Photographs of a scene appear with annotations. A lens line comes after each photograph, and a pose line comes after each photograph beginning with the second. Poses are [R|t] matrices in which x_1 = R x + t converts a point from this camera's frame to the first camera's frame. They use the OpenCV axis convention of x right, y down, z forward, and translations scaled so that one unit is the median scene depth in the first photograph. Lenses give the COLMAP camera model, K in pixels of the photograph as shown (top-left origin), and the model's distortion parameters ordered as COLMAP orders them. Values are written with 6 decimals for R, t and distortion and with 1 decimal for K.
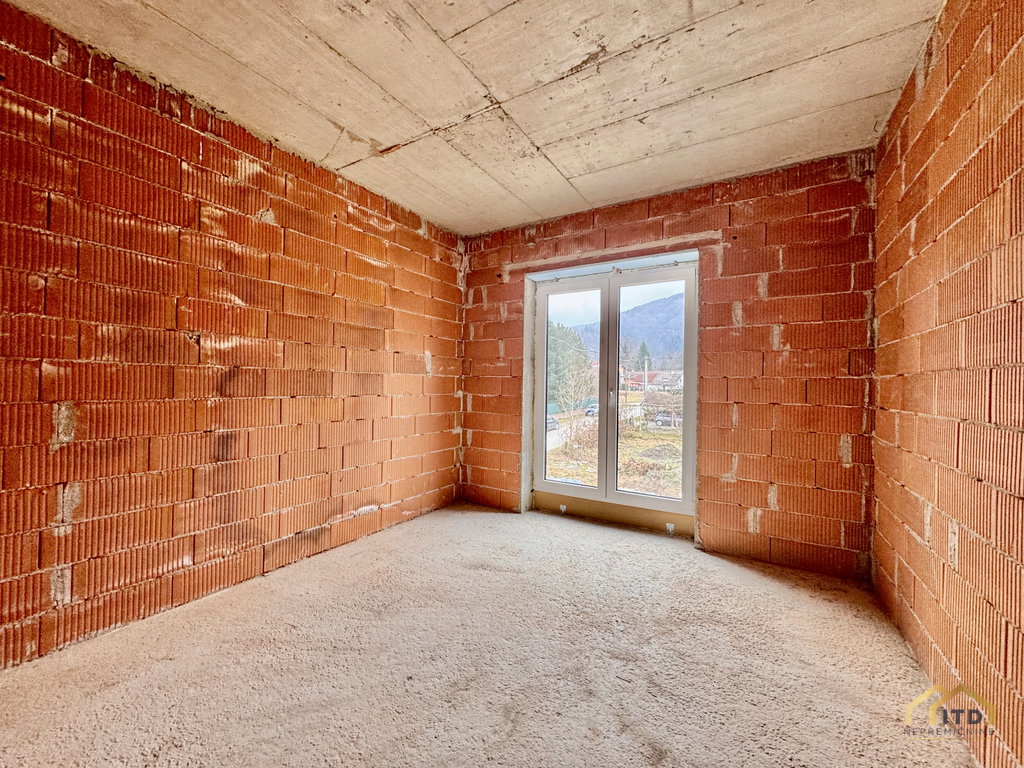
lens RADIAL K [[406.2, 0, 512.0], [0, 406.2, 384.0], [0, 0, 1]] dist [-0.003100, 0.000120]
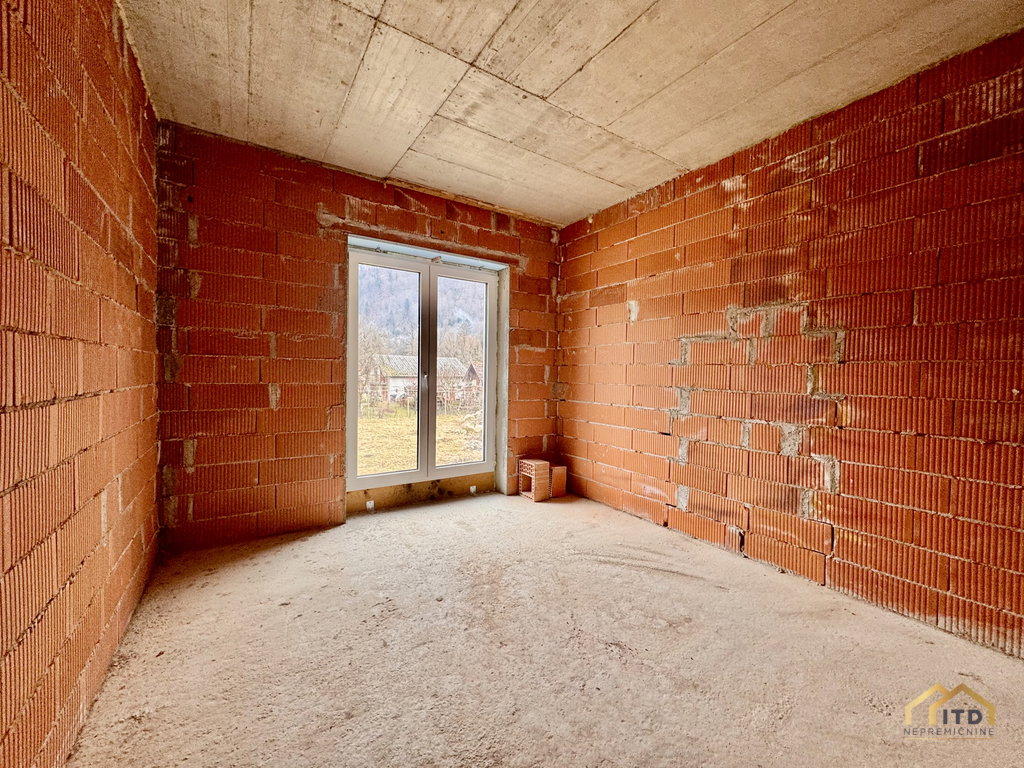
lens RADIAL K [[406.2, 0, 512.0], [0, 406.2, 384.0], [0, 0, 1]] dist [-0.003100, 0.000120]
pose [[0.431070, -0.030896, 0.901789, -0.602802], [-0.014971, 0.999031, 0.041384, -0.007499], [-0.902194, -0.031340, 0.430190, 0.362373]]
